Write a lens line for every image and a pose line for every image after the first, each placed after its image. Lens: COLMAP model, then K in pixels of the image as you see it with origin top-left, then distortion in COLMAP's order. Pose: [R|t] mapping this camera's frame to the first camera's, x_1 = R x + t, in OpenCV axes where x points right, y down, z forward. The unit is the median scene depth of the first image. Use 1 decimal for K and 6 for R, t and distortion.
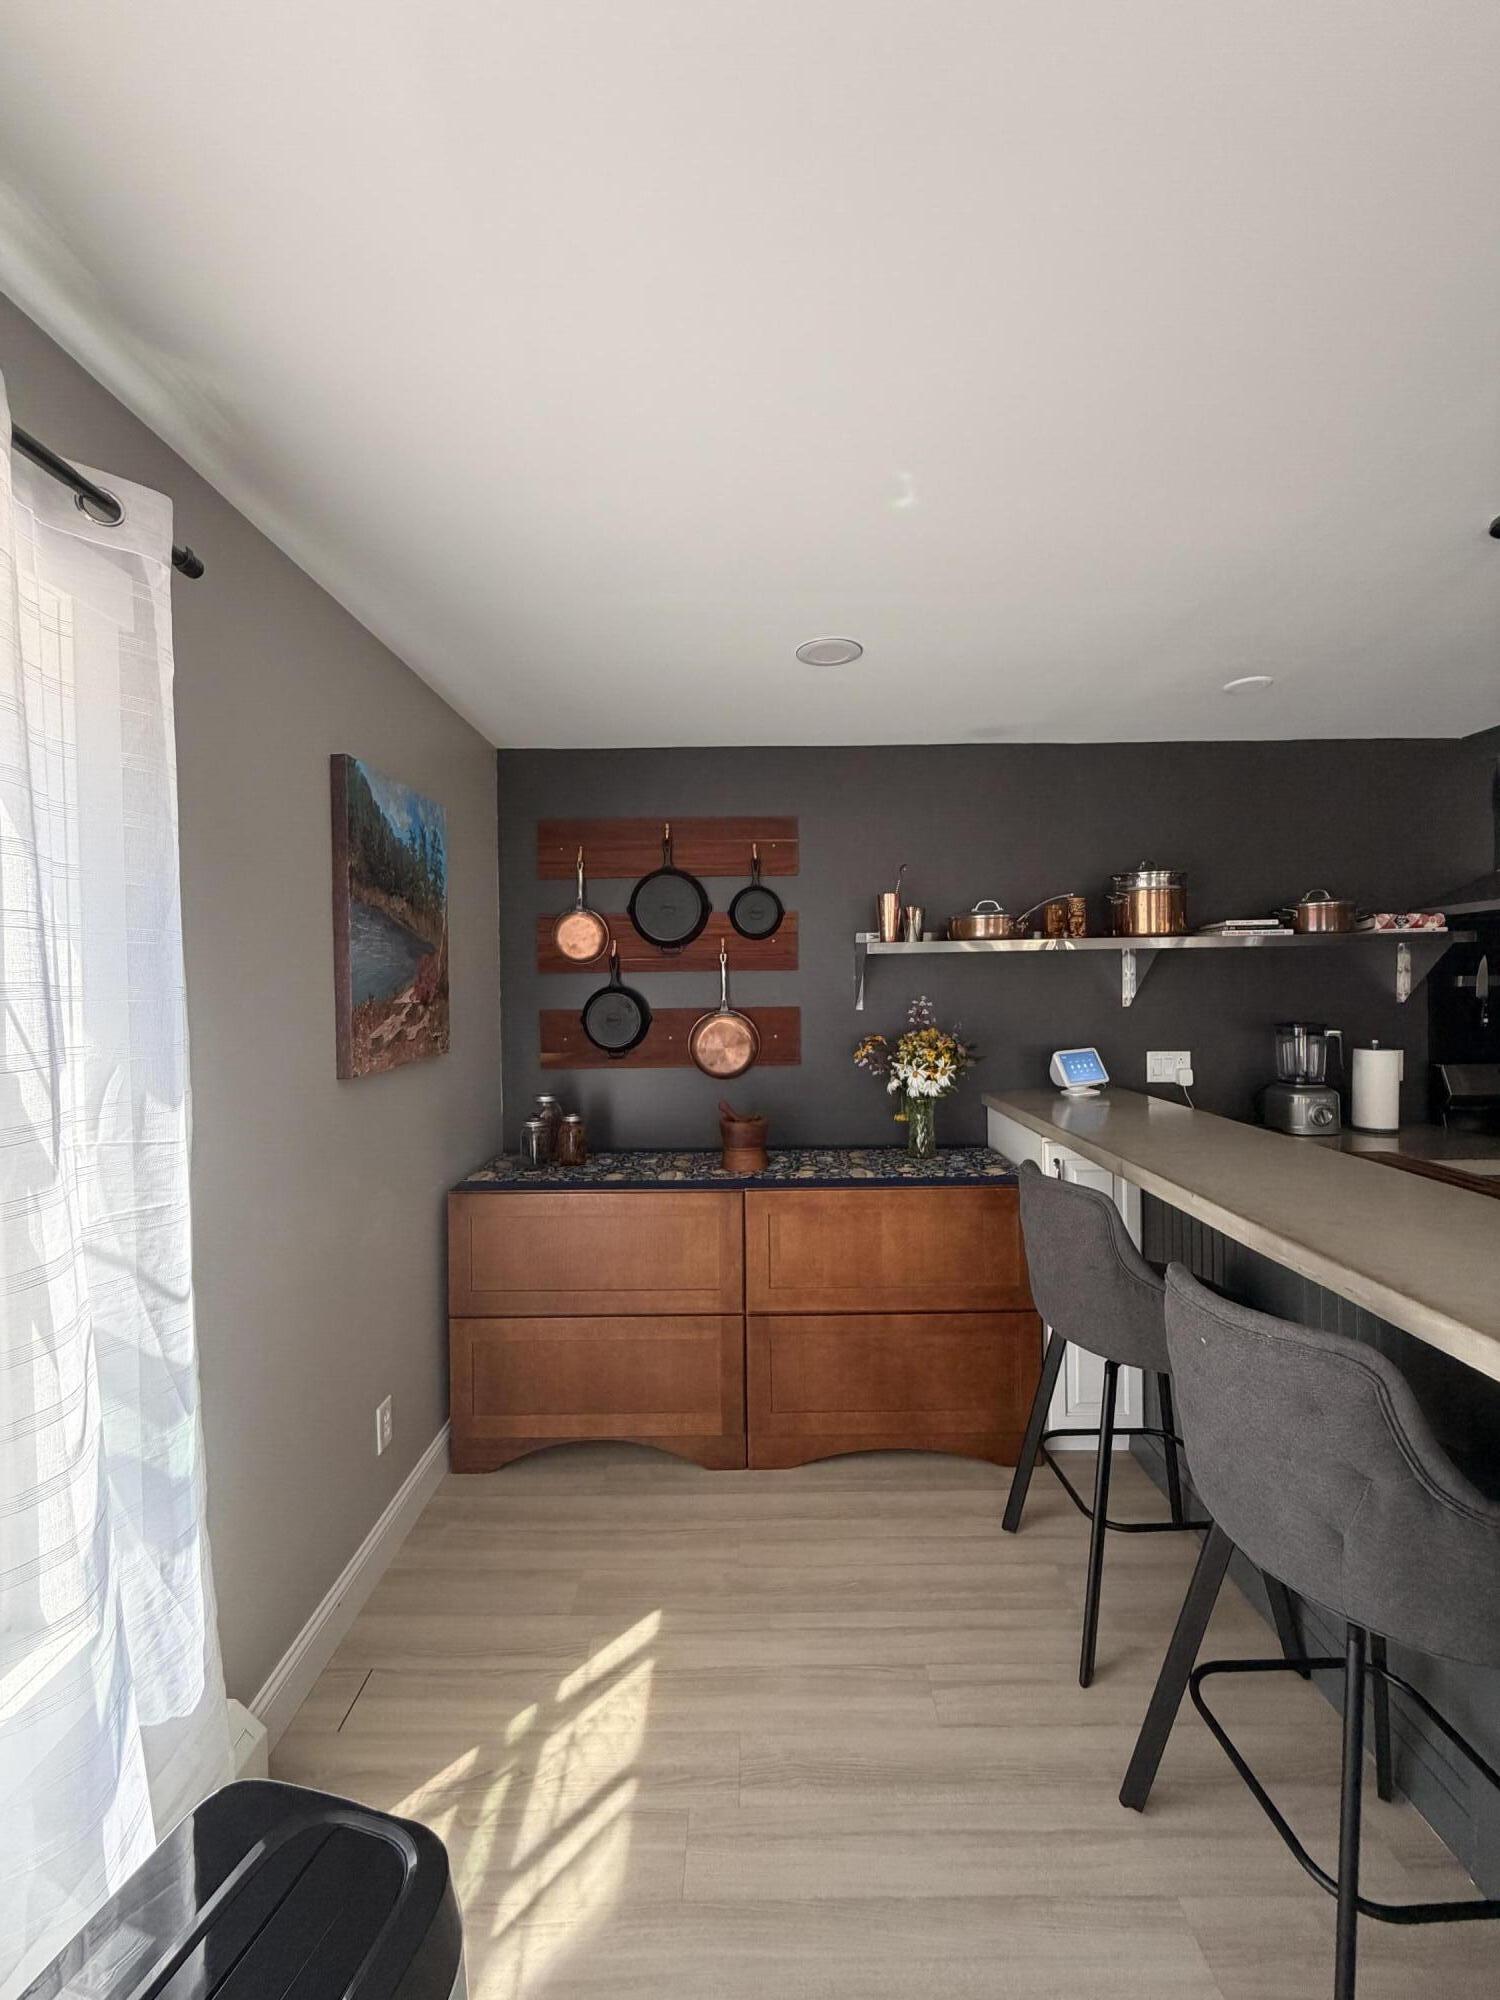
lens RADIAL K [[797.1, 0, 745.5], [0, 797.1, 992.9], [0, 0, 1]] dist [-0.002174, 0.000827]
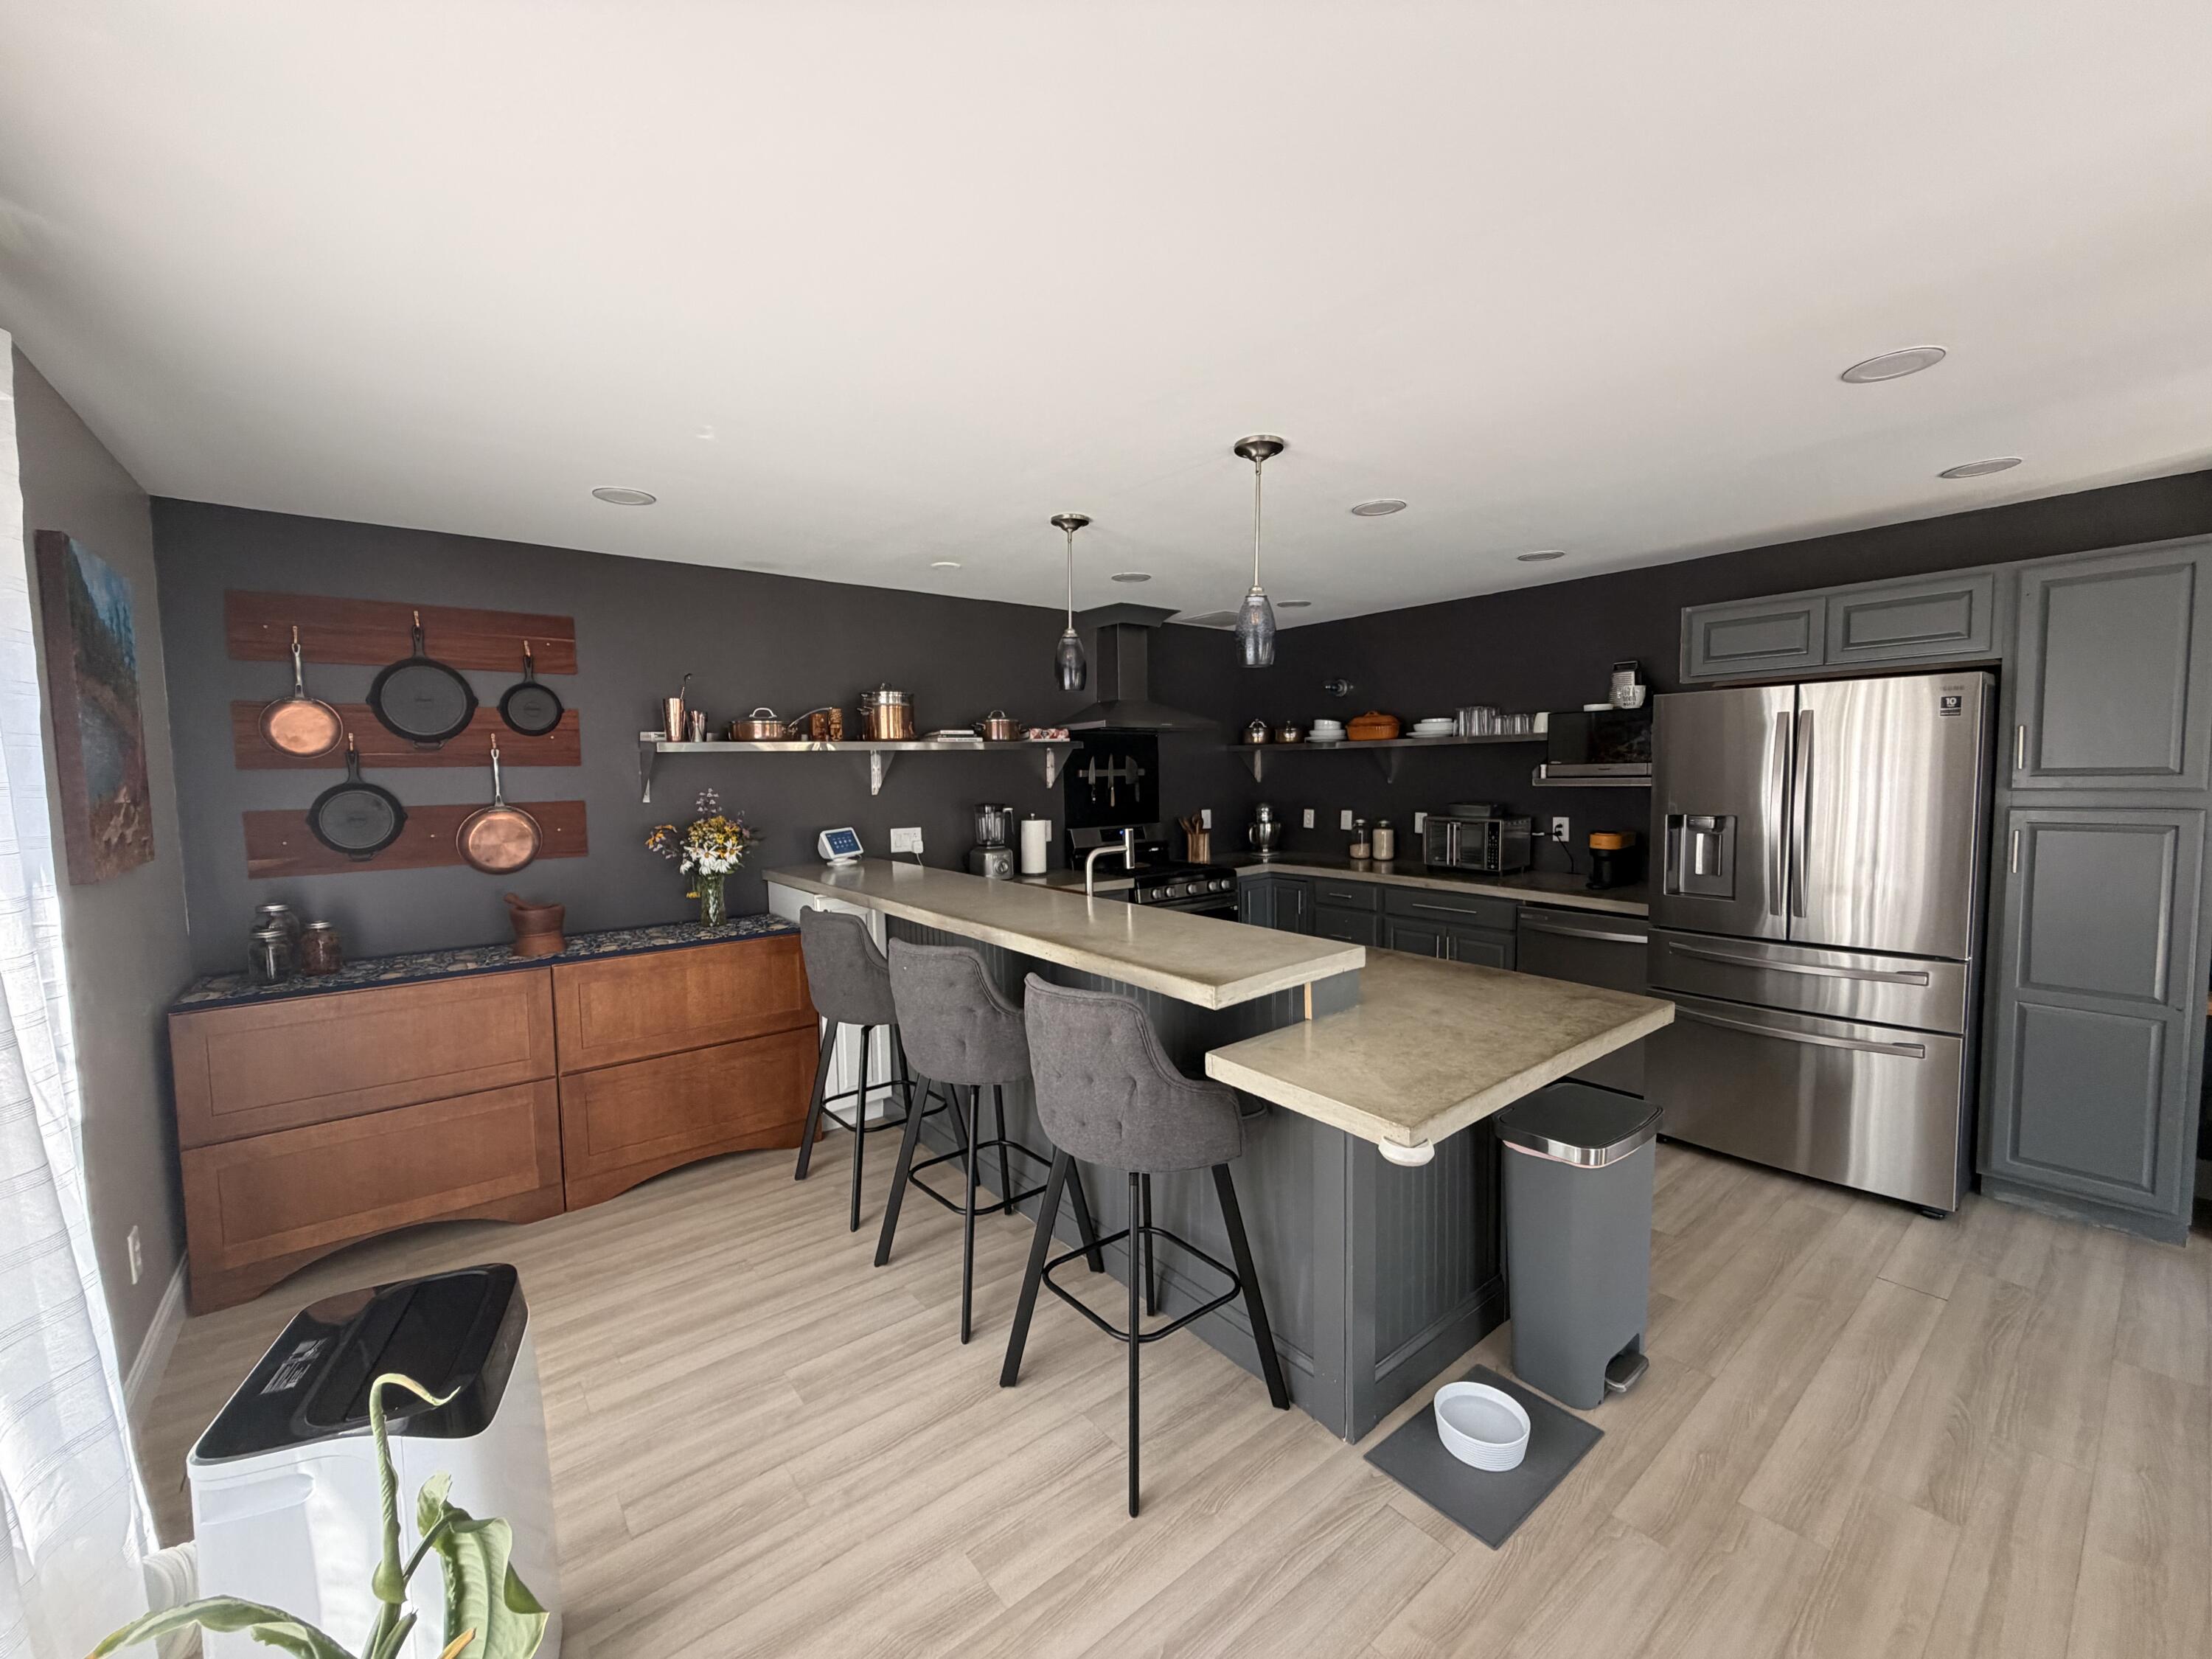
lens RADIAL K [[881.6, 0, 1101.6], [0, 881.6, 832.9], [0, 0, 1]] dist [-0.002174, 0.000827]
pose [[0.777588, -0.046015, 0.627088, -0.144273], [0.013676, 0.998320, 0.056297, 0.004169], [-0.628625, -0.035199, 0.776911, -0.366803]]
